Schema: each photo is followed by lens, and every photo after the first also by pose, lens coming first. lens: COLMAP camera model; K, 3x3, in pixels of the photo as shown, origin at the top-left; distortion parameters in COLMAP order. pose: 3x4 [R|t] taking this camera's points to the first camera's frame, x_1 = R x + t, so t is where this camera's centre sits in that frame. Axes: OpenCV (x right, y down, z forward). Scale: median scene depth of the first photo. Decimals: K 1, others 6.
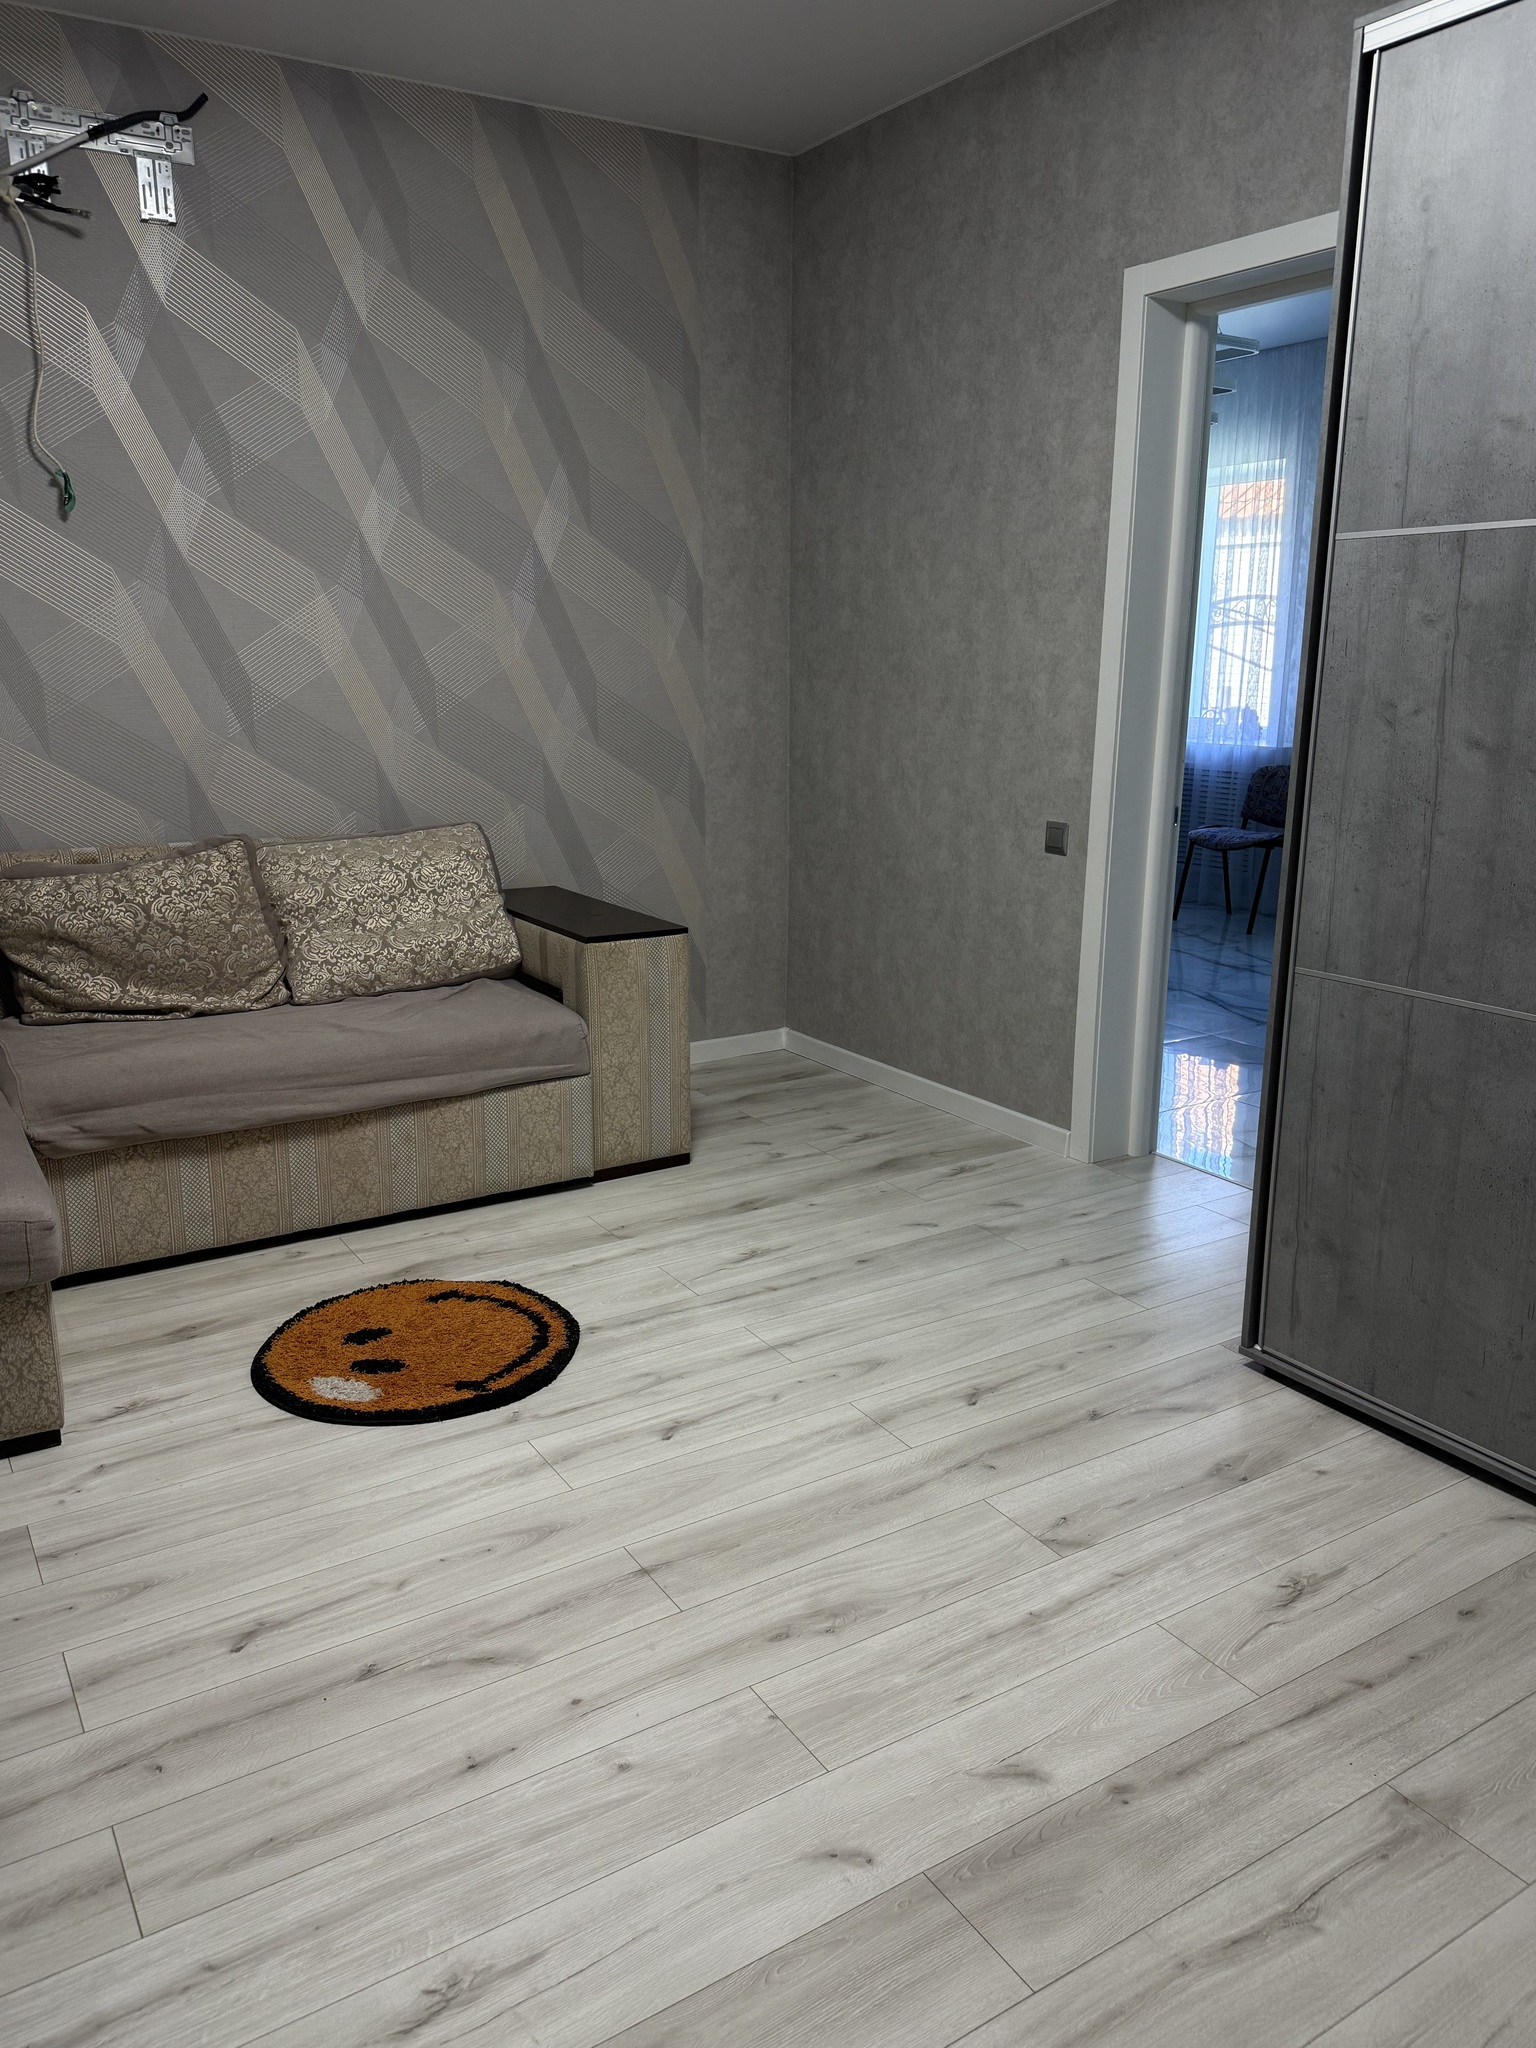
lens RADIAL K [[1471.2, 0, 756.3], [0, 1471.2, 1023.2], [0, 0, 1]] dist [0.157002, -0.295737]
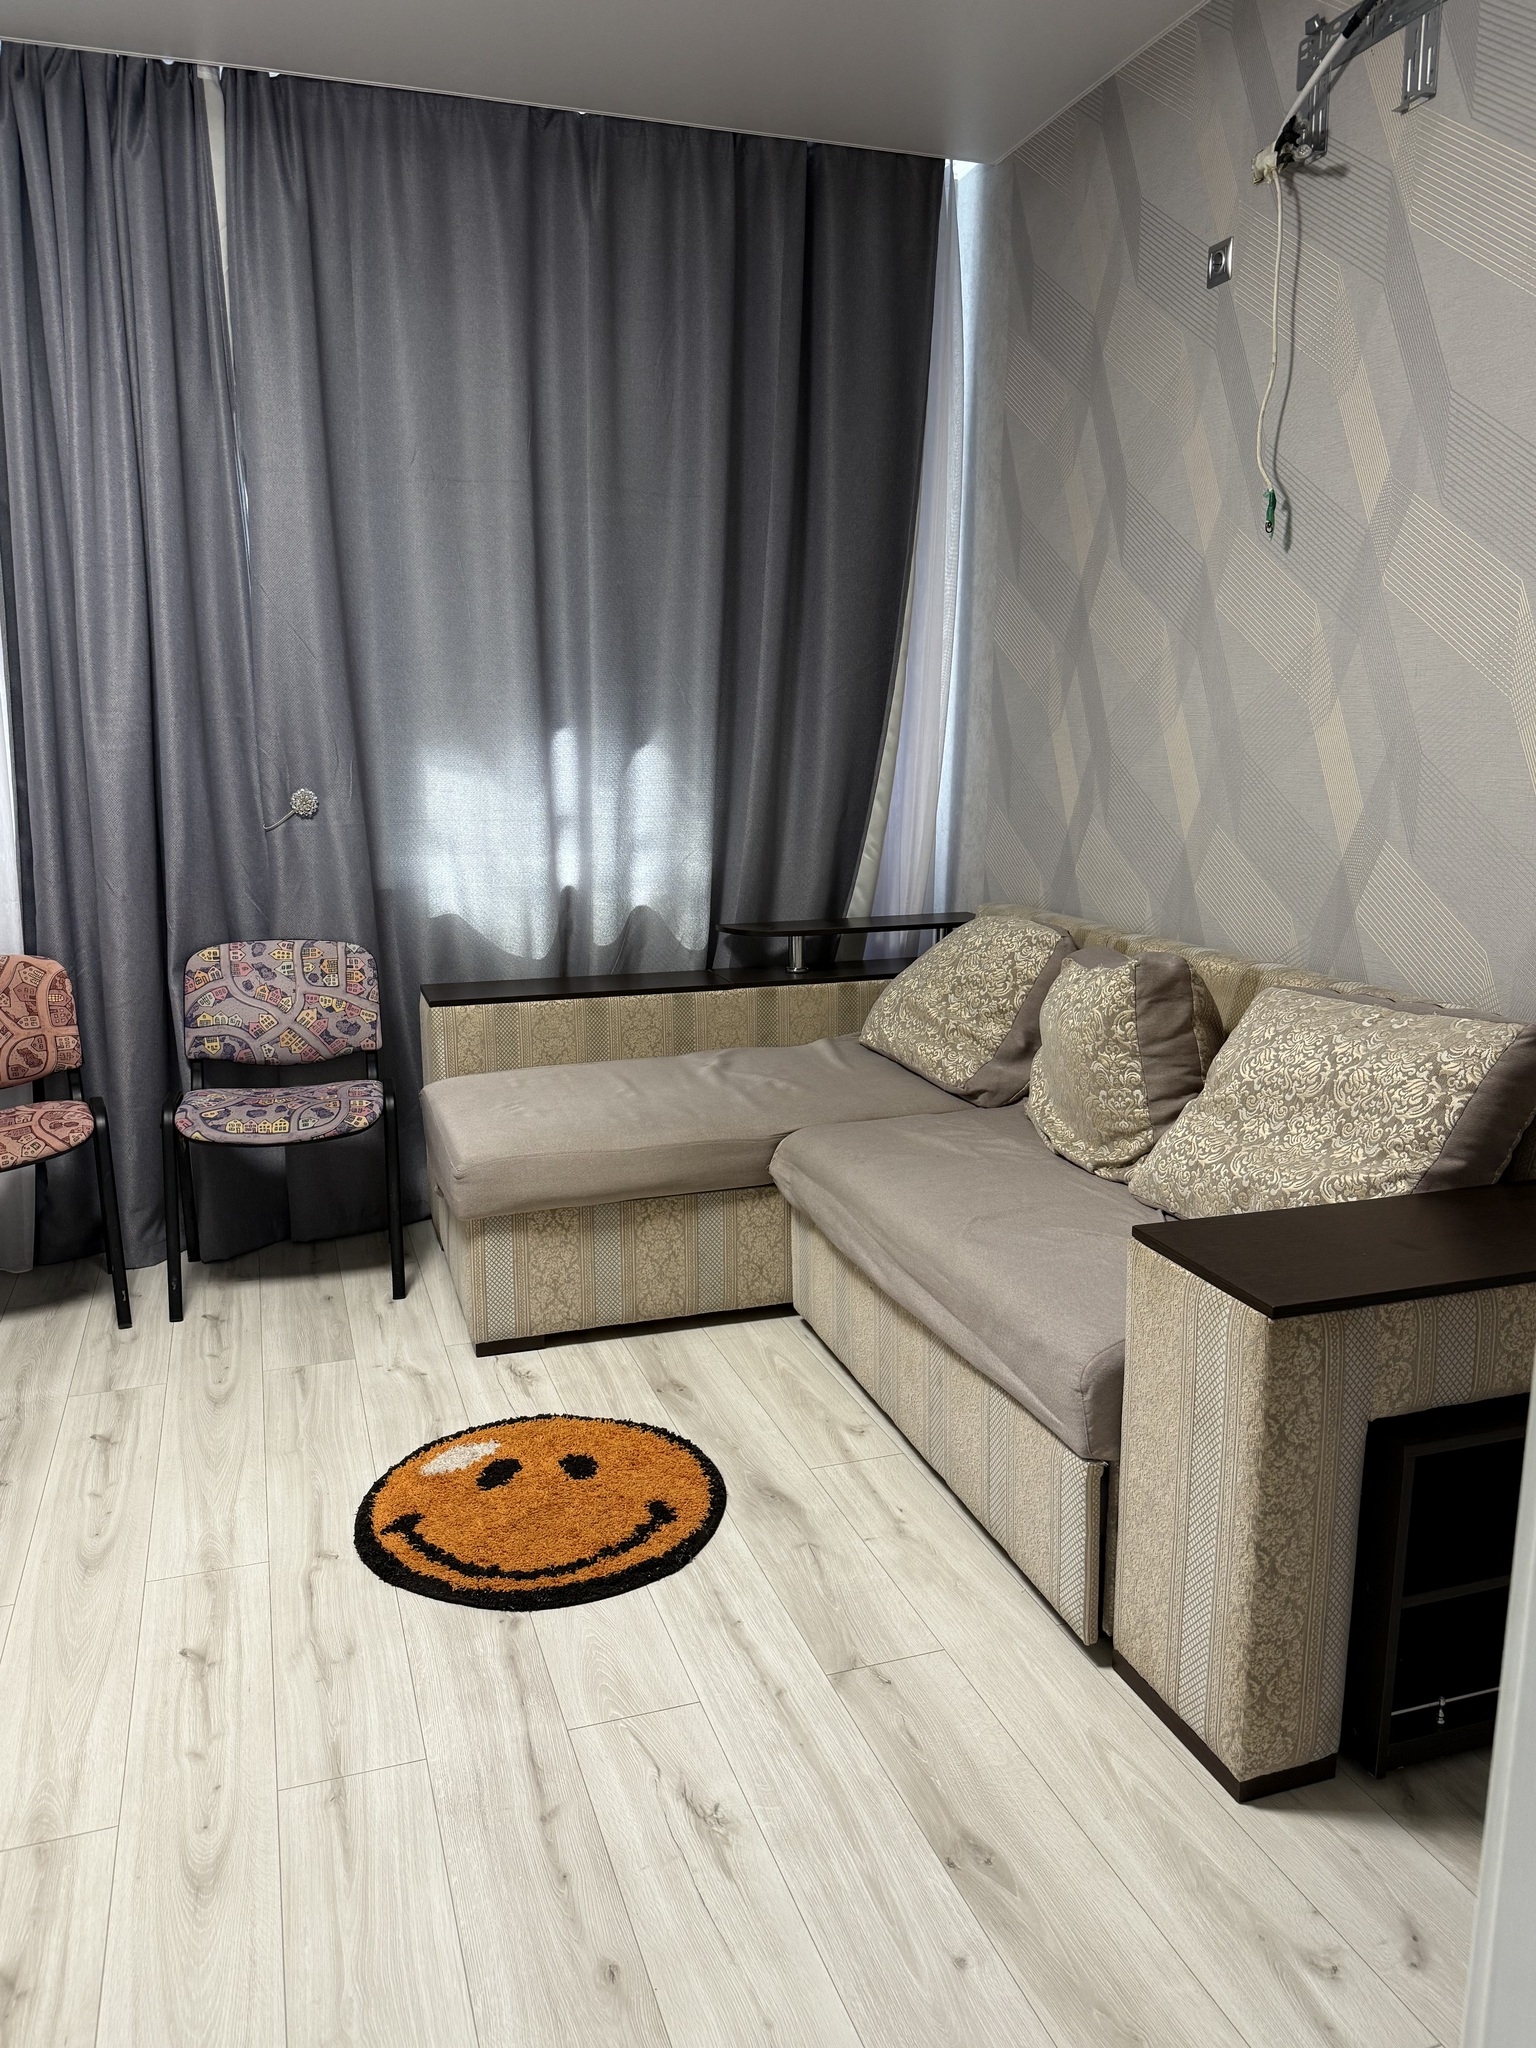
lens RADIAL K [[1471.2, 0, 756.3], [0, 1471.2, 1023.2], [0, 0, 1]] dist [0.157002, -0.295737]
pose [[-0.231682, 0.188745, -0.954306, 0.575405], [-0.227327, 0.943331, 0.241763, -0.313577], [0.945857, 0.272951, -0.175646, 1.306989]]
